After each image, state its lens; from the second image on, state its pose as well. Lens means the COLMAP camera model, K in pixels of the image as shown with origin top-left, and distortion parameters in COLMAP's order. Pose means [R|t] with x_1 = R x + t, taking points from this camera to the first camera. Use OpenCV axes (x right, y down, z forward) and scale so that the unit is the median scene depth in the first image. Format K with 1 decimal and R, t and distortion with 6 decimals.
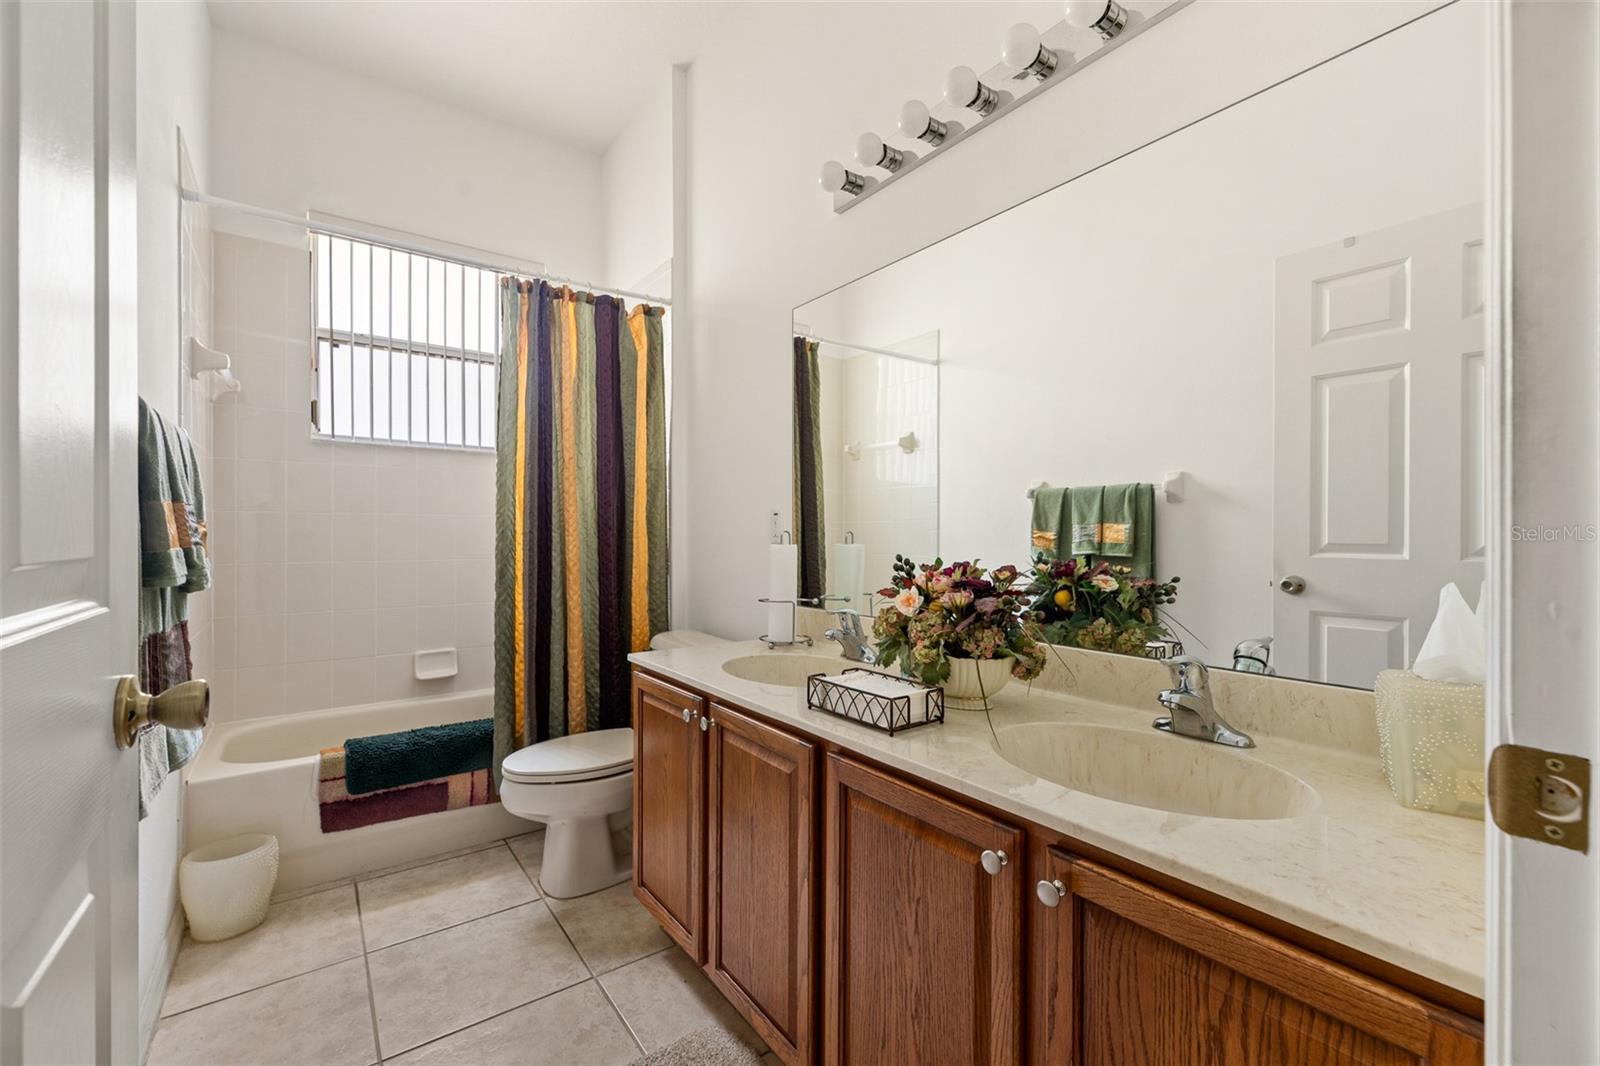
lens RADIAL K [[651.1, 0, 800.0], [0, 651.1, 533.0], [0, 0, 1]] dist [0.000063, -0.000084]
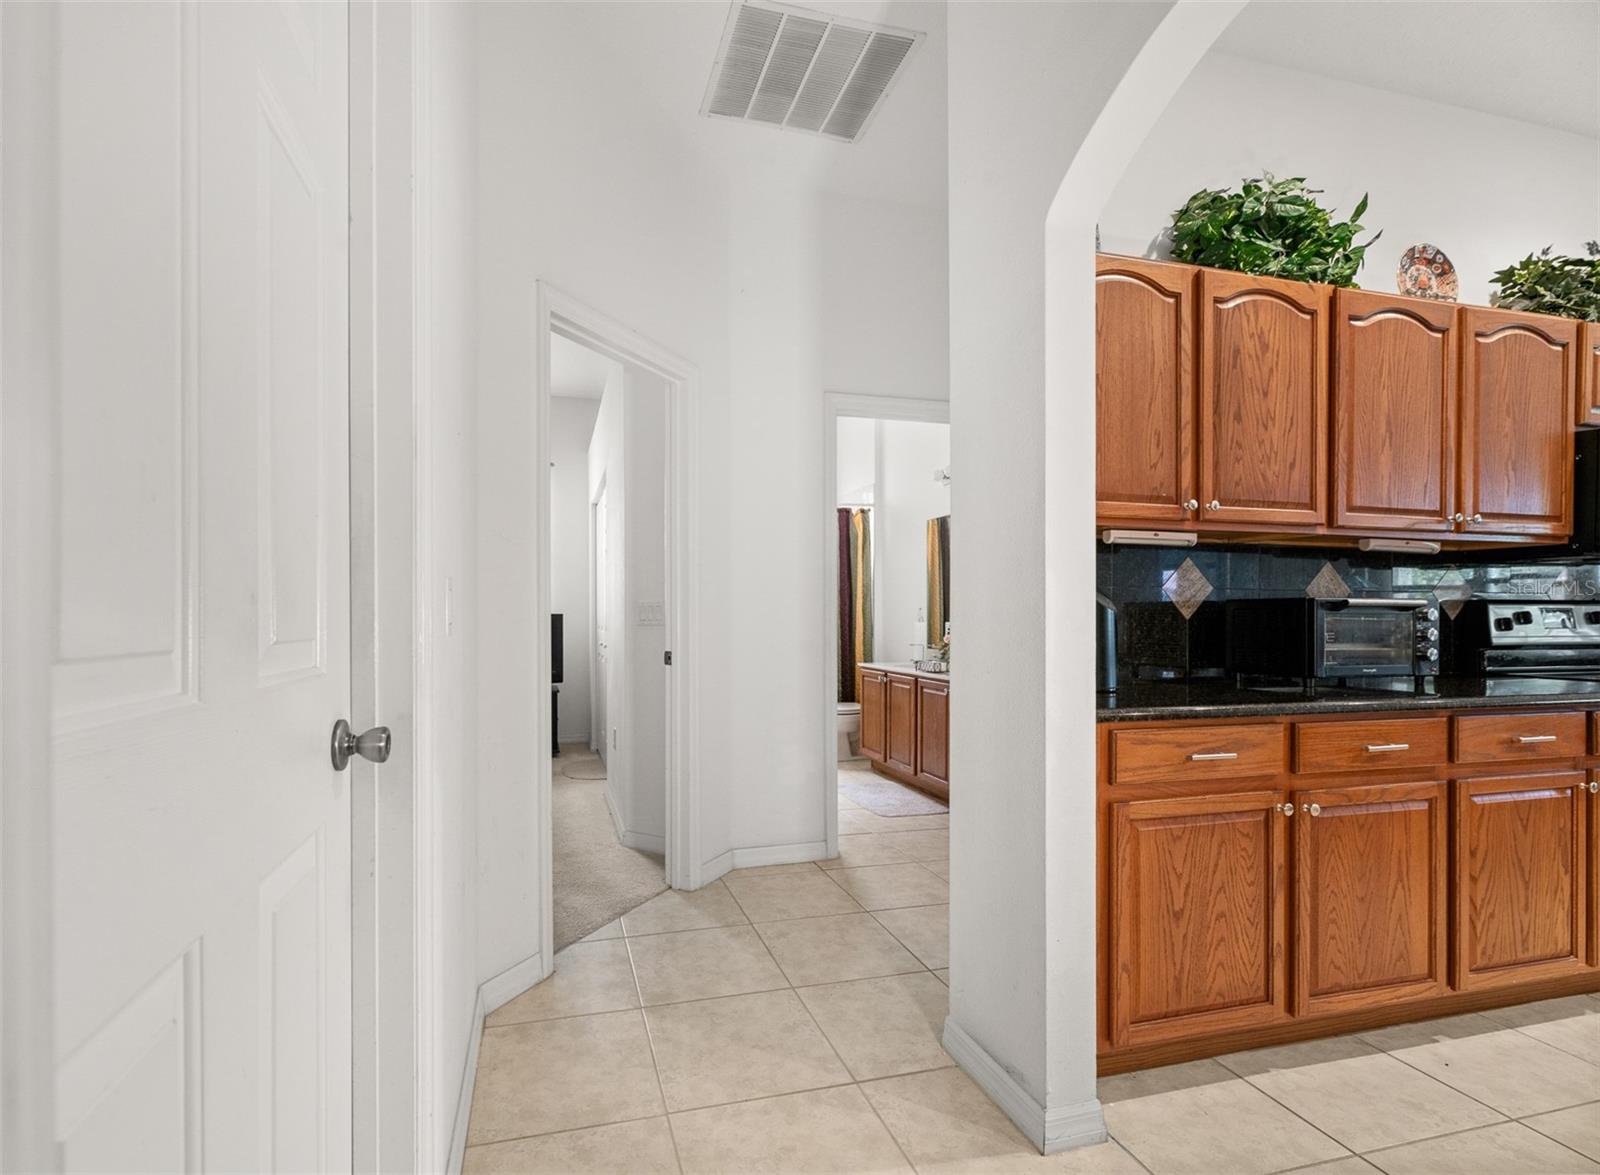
lens RADIAL K [[712.5, 0, 720.9], [0, 712.5, 620.9], [0, 0, 1]] dist [-0.001405, -0.000777]
pose [[0.919737, 0.000776, -0.392535, 0.257434], [0.003697, 0.999937, 0.010638, -0.012622], [0.392518, -0.011235, 0.919676, -1.342808]]
